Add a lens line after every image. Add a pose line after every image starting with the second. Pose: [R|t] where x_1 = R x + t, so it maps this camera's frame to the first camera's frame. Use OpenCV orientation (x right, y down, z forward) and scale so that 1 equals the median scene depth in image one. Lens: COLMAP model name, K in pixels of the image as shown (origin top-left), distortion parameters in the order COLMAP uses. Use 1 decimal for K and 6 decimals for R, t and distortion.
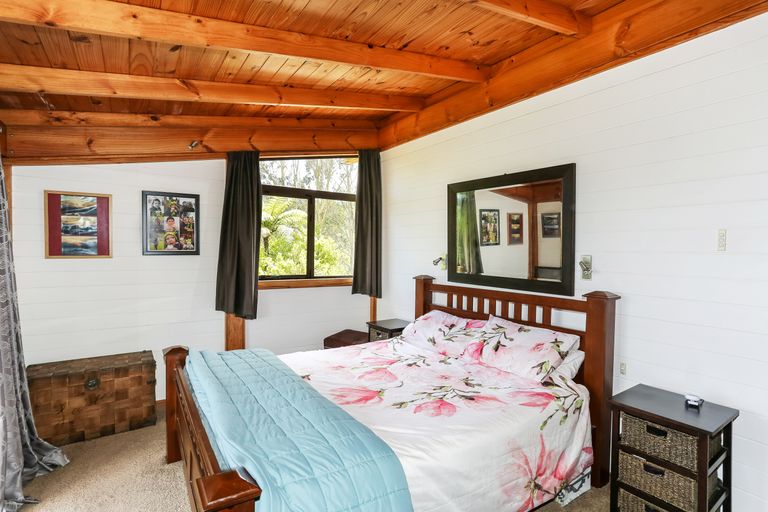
lens RADIAL K [[371.3, 0, 384.0], [0, 371.3, 256.0], [0, 0, 1]] dist [-0.002897, -0.000178]
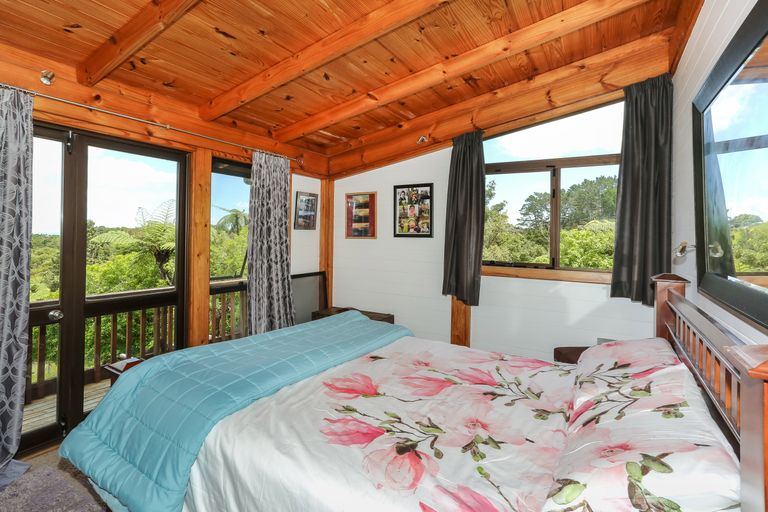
lens RADIAL K [[376.2, 0, 383.0], [0, 376.2, 239.3], [0, 0, 1]] dist [-0.043960, 0.000068]
pose [[0.417718, 0.002719, -0.908573, 0.483425], [-0.029624, 0.999505, -0.010629, 0.020117], [0.908094, 0.031355, 0.417592, 0.425652]]
